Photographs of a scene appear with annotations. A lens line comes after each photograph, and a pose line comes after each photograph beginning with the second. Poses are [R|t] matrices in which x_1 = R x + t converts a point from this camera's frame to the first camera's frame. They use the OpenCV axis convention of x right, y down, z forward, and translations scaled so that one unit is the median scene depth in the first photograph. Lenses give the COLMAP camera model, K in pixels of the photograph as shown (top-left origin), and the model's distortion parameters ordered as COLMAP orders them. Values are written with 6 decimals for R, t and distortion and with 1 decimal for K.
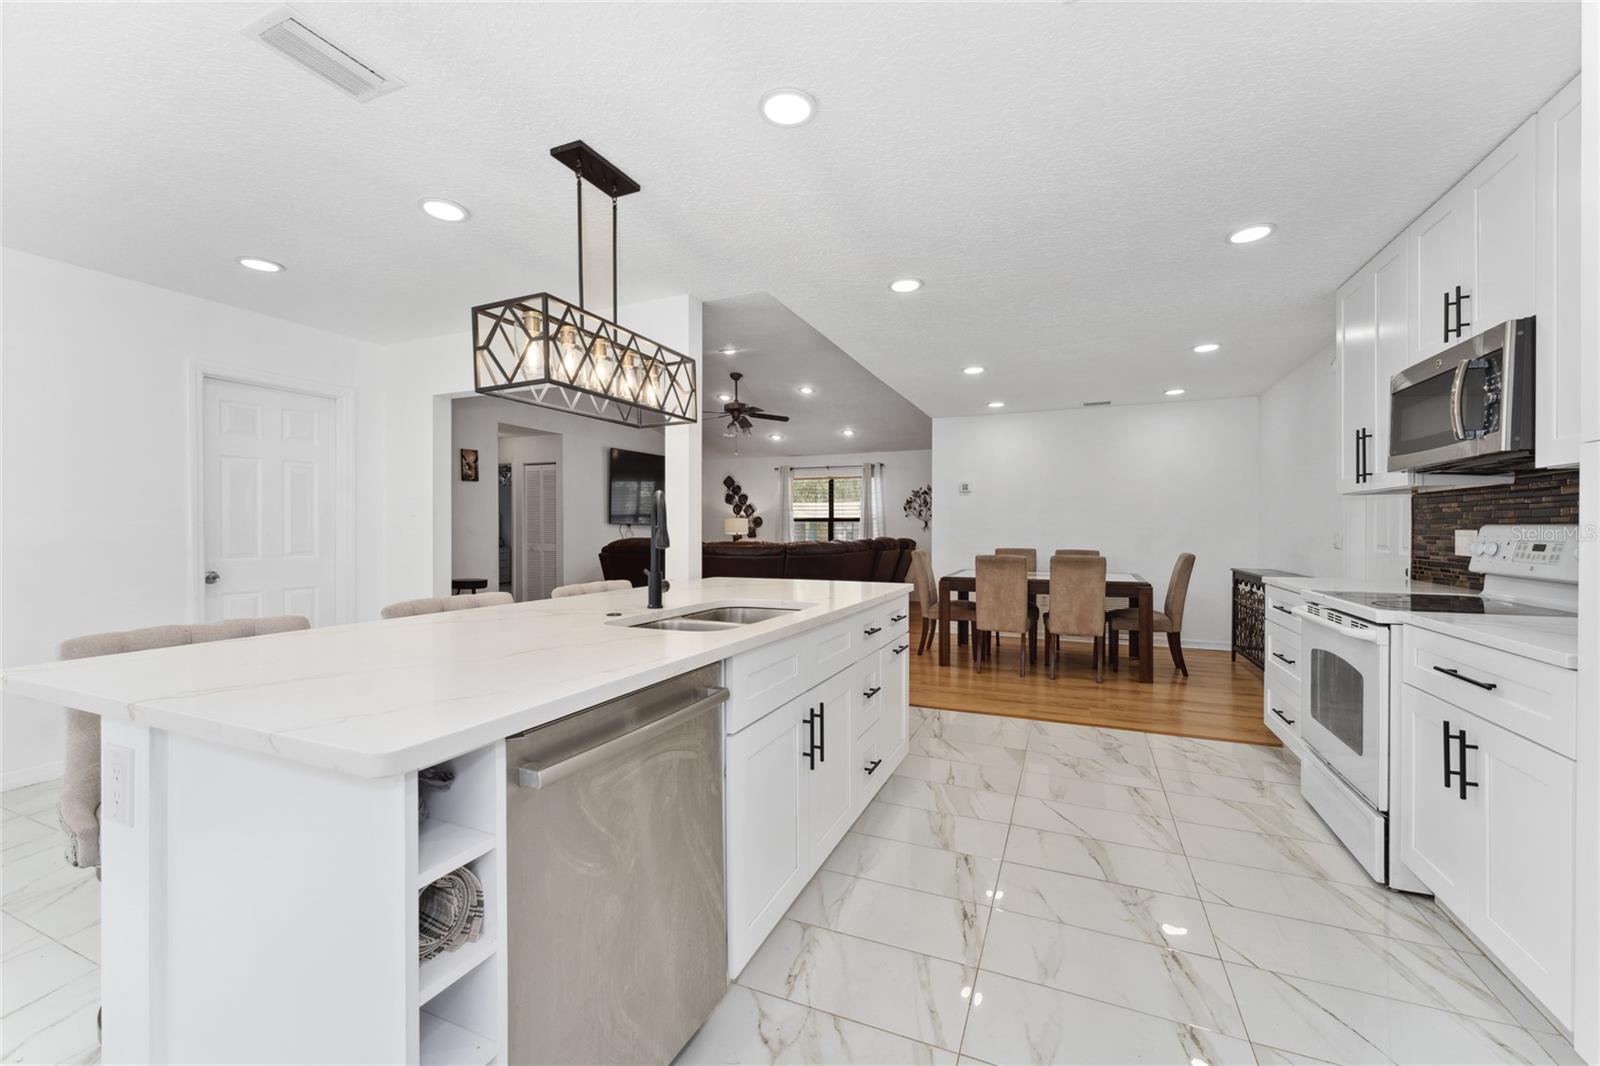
lens RADIAL K [[640.9, 0, 803.5], [0, 640.9, 529.0], [0, 0, 1]] dist [-0.000401, -0.000368]
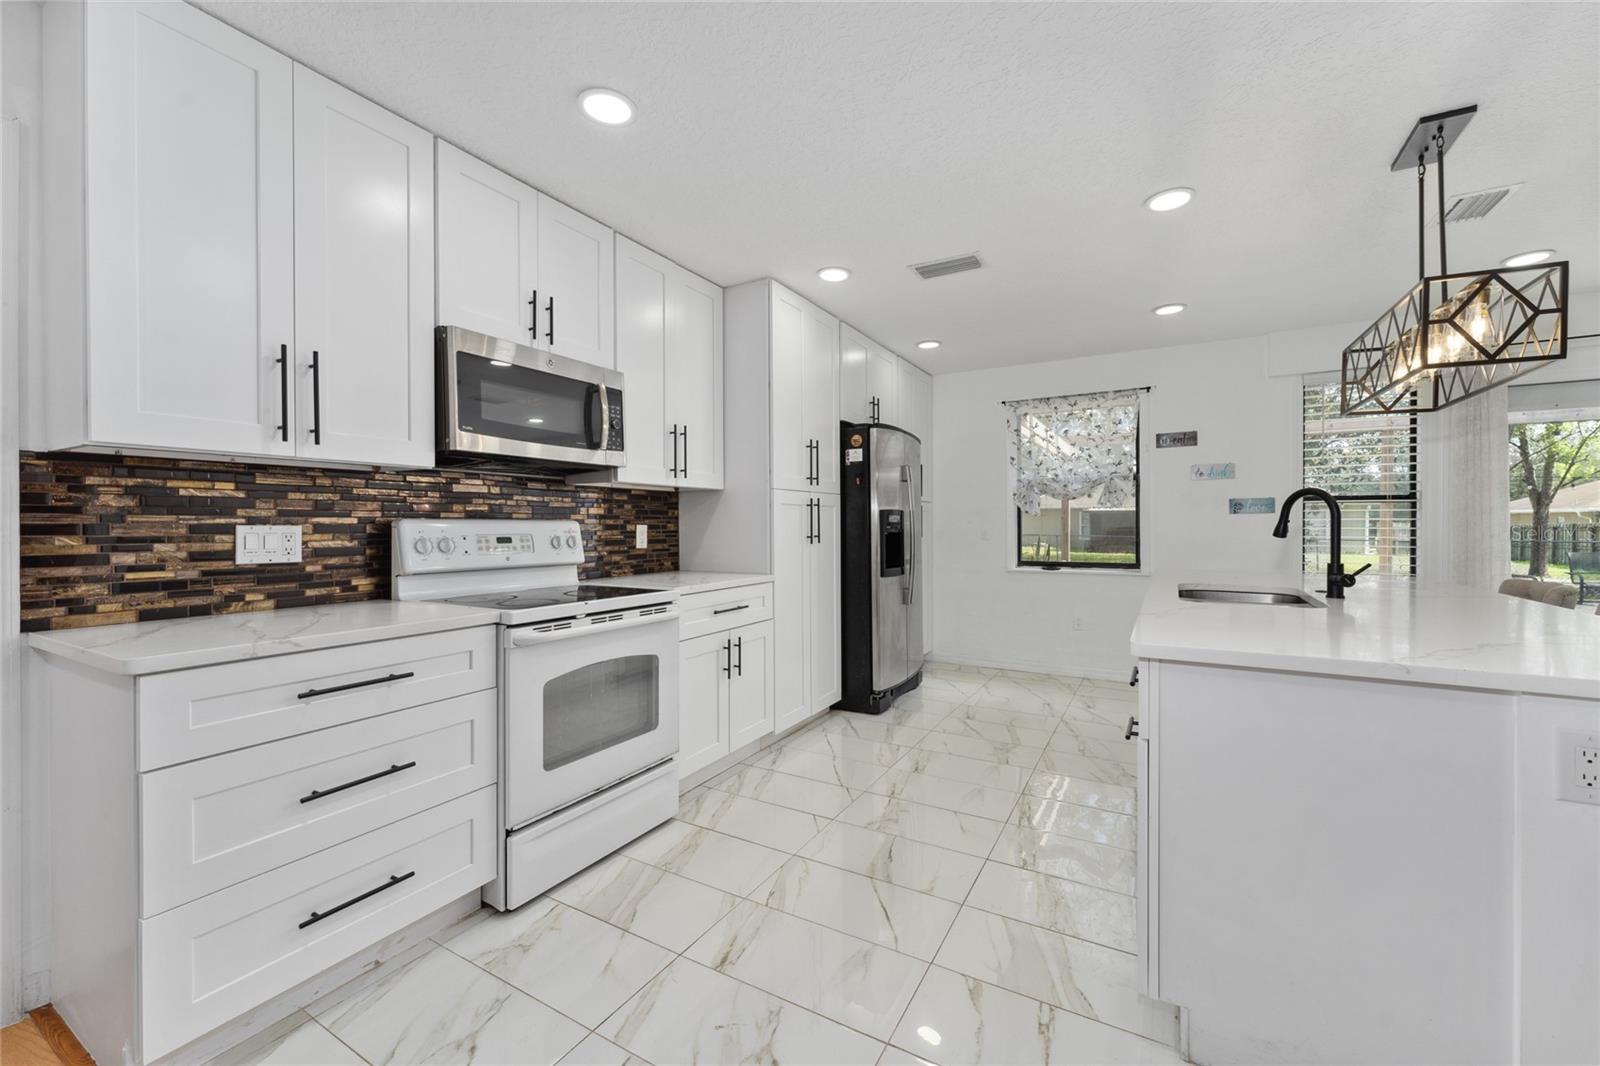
lens RADIAL K [[640.9, 0, 802.1], [0, 640.9, 528.9], [0, 0, 1]] dist [-0.000401, -0.000368]
pose [[-0.992814, 0.001767, 0.119654, 0.103844], [0.002570, 0.999975, 0.006557, 0.000636], [-0.119639, 0.006817, -0.992794, 0.439406]]
